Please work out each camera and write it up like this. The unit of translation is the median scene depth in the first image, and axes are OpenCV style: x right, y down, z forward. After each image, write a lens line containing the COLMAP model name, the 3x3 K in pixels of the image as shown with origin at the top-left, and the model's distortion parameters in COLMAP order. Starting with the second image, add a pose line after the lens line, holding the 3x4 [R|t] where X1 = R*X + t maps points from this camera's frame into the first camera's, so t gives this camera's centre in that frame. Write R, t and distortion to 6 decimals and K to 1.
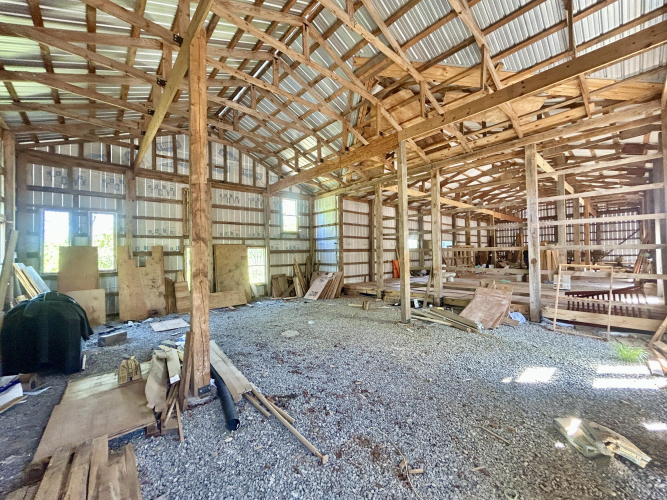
lens RADIAL K [[267.4, 0, 332.1], [0, 267.4, 250.6], [0, 0, 1]] dist [0.000224, -0.001176]
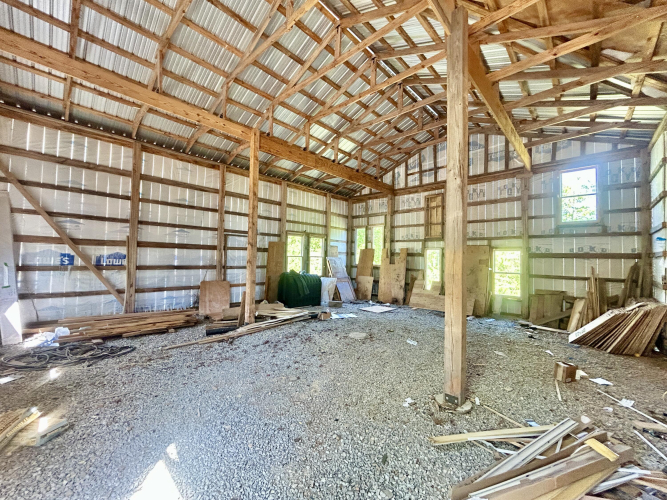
lens RADIAL K [[267.4, 0, 330.8], [0, 267.4, 252.9], [0, 0, 1]] dist [0.000224, -0.001176]
pose [[0.081528, 0.007809, -0.996640, 0.456935], [-0.013968, 0.999880, 0.006692, 0.000669], [0.996573, 0.013376, 0.081627, 0.457124]]
